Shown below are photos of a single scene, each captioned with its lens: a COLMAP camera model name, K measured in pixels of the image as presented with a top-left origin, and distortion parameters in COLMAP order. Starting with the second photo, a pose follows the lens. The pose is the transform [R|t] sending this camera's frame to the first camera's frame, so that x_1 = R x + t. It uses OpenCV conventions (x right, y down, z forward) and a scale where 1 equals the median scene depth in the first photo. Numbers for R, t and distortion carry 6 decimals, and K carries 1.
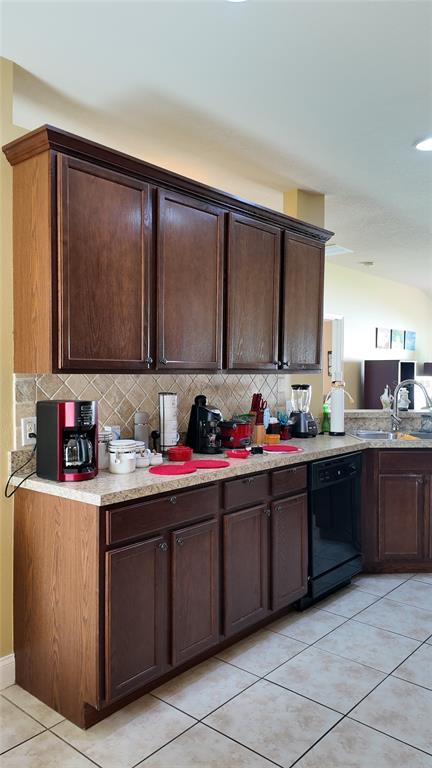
lens RADIAL K [[561.0, 0, 214.7], [0, 561.0, 379.1], [0, 0, 1]] dist [0.112886, -0.129501]
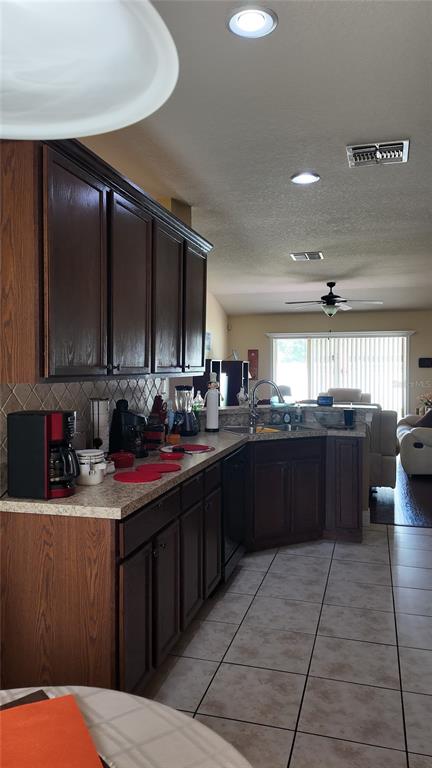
lens RADIAL K [[561.0, 0, 214.7], [0, 561.0, 379.1], [0, 0, 1]] dist [0.112886, -0.129501]
pose [[0.903237, -0.009949, 0.429026, -0.332437], [0.004880, 0.999905, 0.012913, -0.021408], [-0.429114, -0.009570, 0.903200, 0.032285]]
